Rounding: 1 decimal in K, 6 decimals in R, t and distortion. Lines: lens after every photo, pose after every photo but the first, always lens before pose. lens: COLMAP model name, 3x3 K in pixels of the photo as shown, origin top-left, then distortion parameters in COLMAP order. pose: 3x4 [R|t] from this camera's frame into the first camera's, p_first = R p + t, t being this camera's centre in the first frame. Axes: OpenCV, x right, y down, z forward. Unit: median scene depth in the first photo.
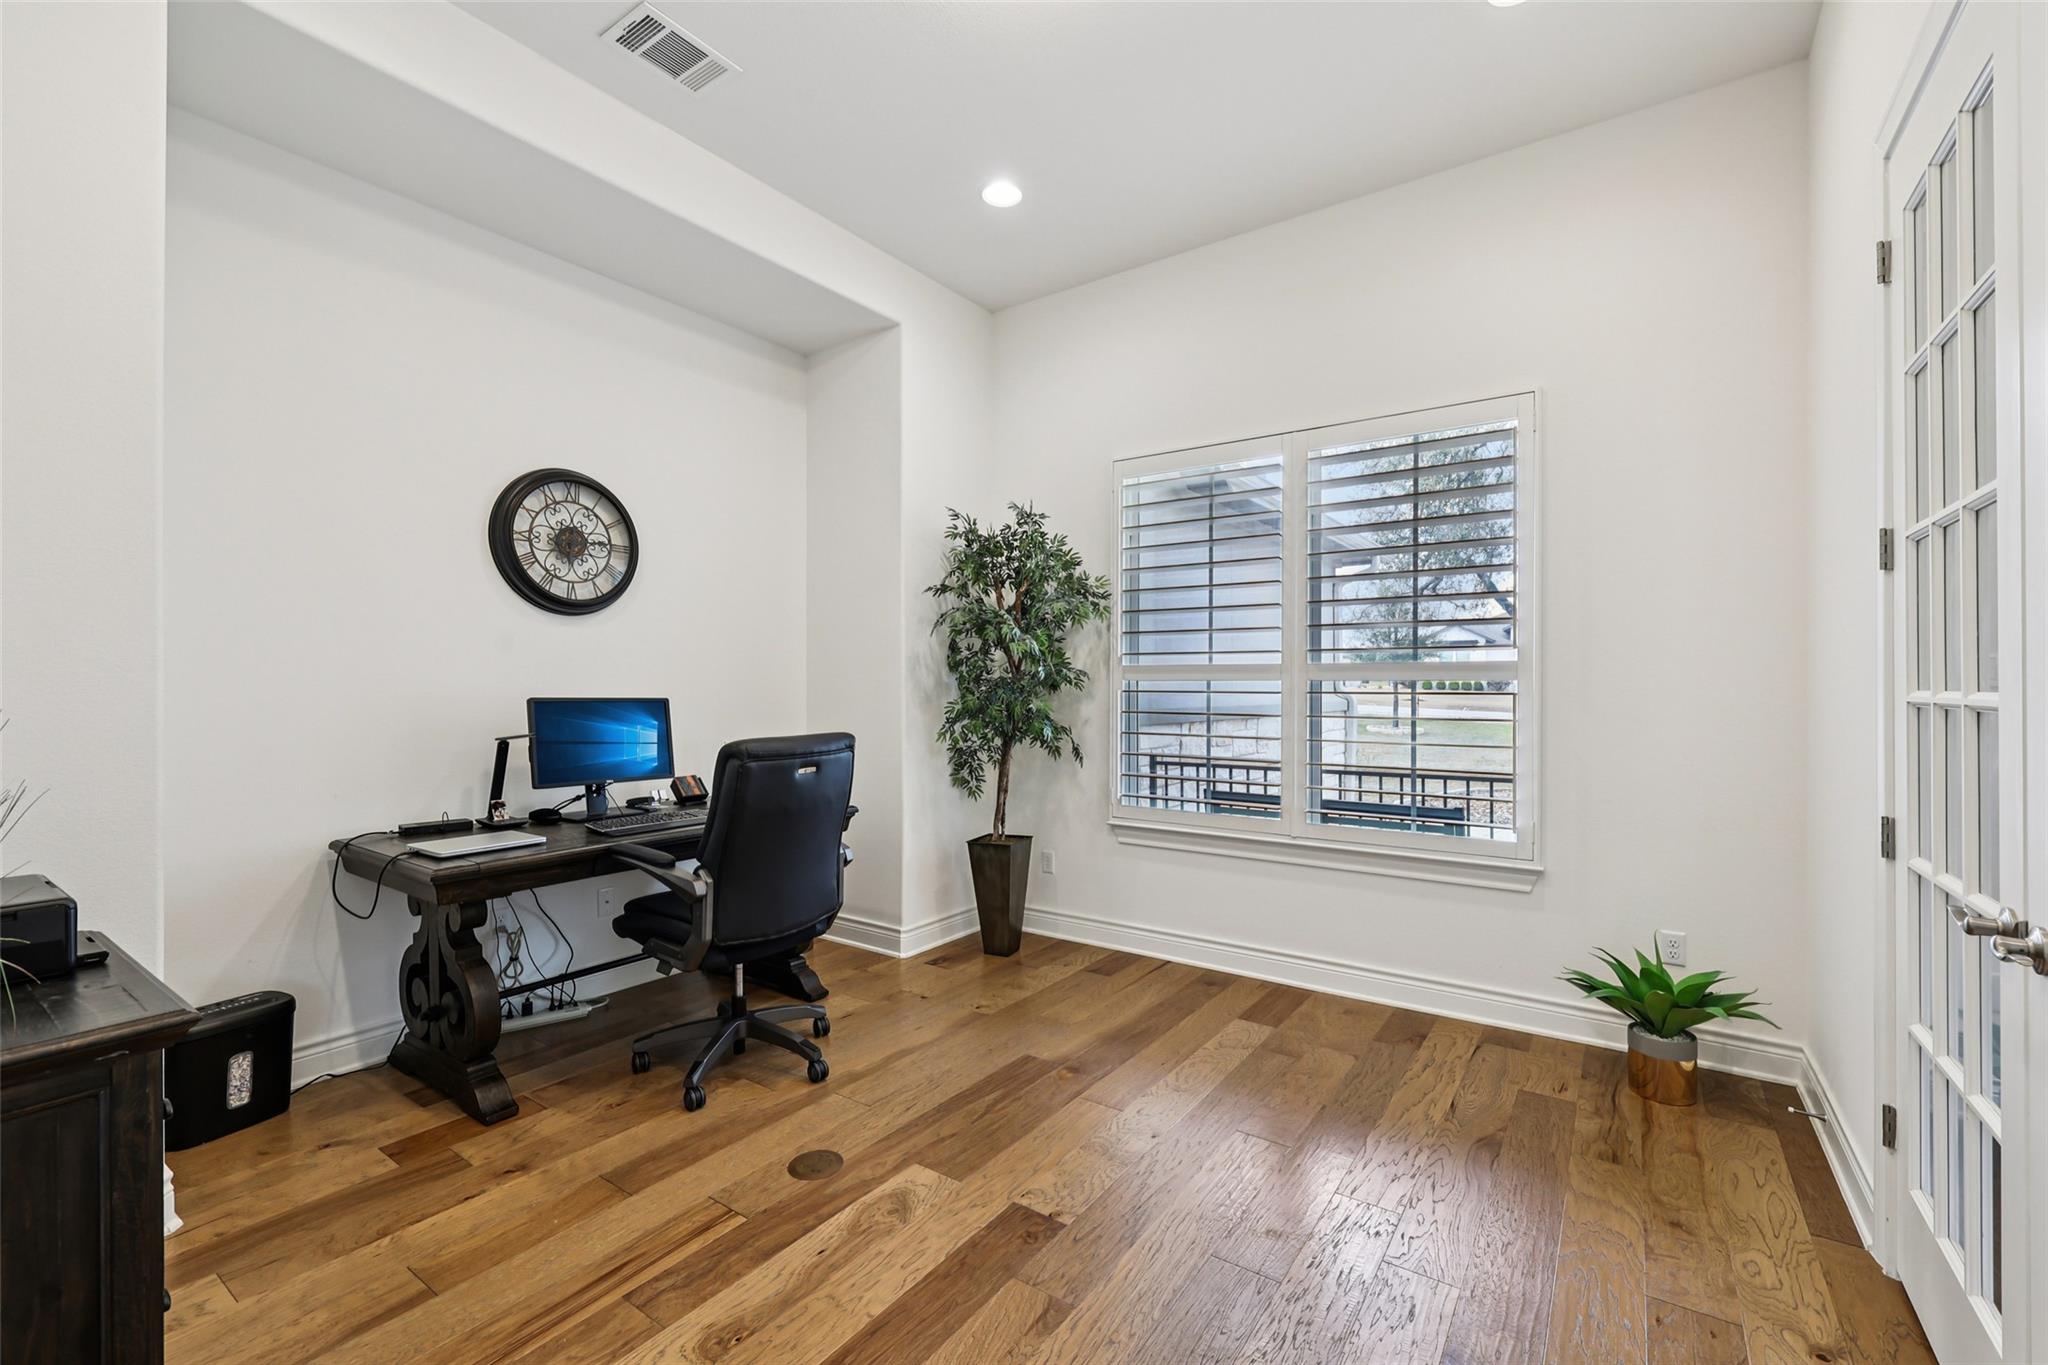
lens RADIAL K [[862.6, 0, 1027.2], [0, 862.6, 686.3], [0, 0, 1]] dist [0.001329, 0.000341]
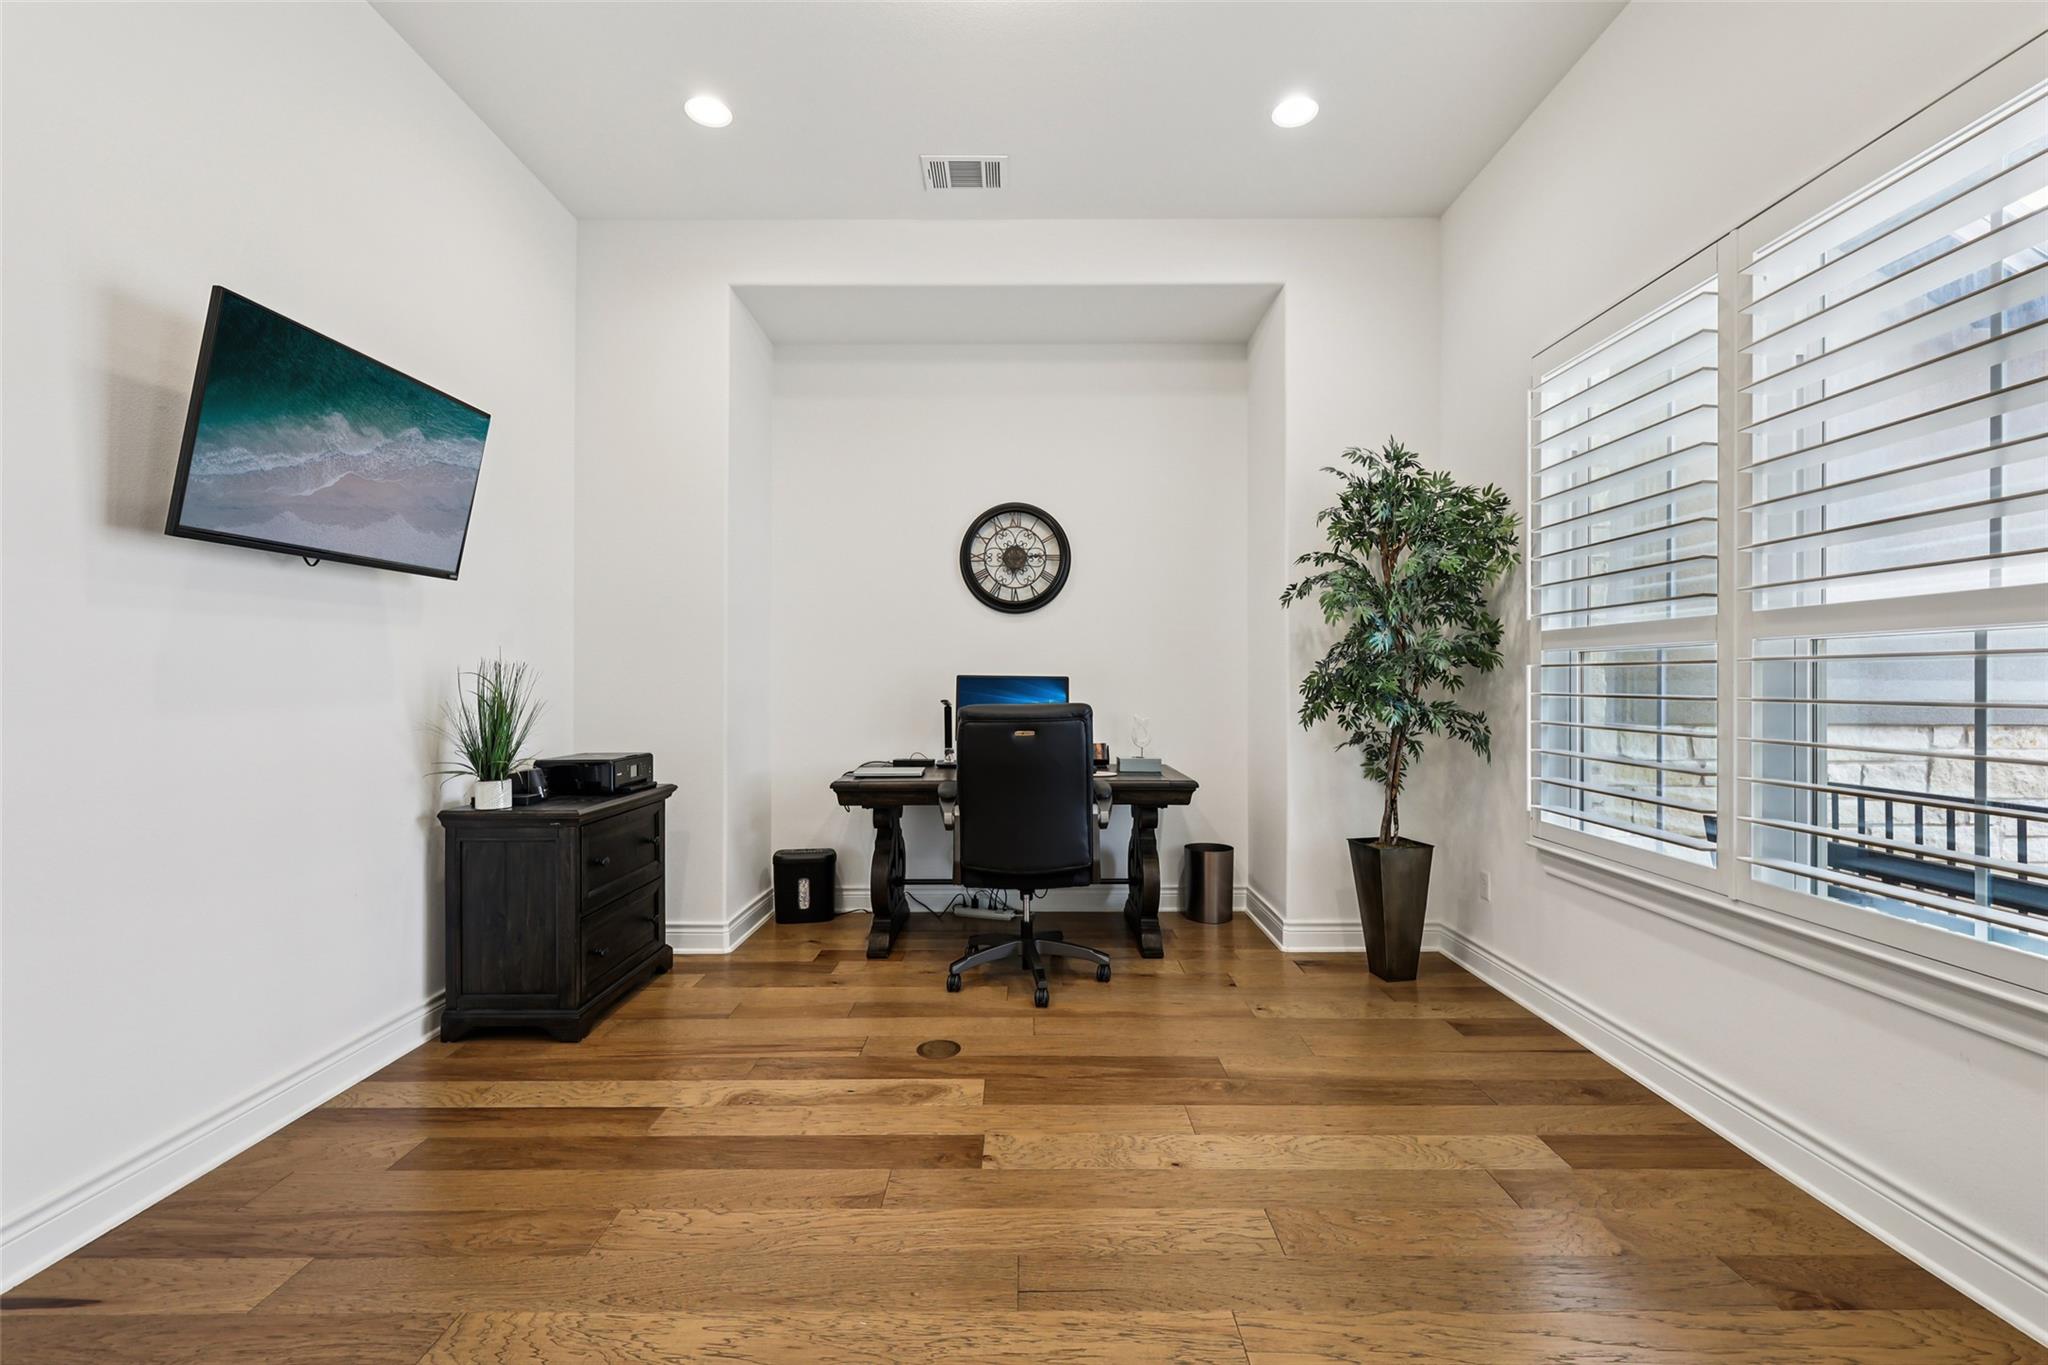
lens RADIAL K [[860.8, 0, 1030.9], [0, 860.8, 680.0], [0, 0, 1]] dist [0.000073, 0.000408]
pose [[0.578401, -0.004484, -0.815740, 0.562773], [0.001397, 0.999989, -0.004506, 0.024938], [0.815751, 0.001466, 0.578401, 0.271884]]
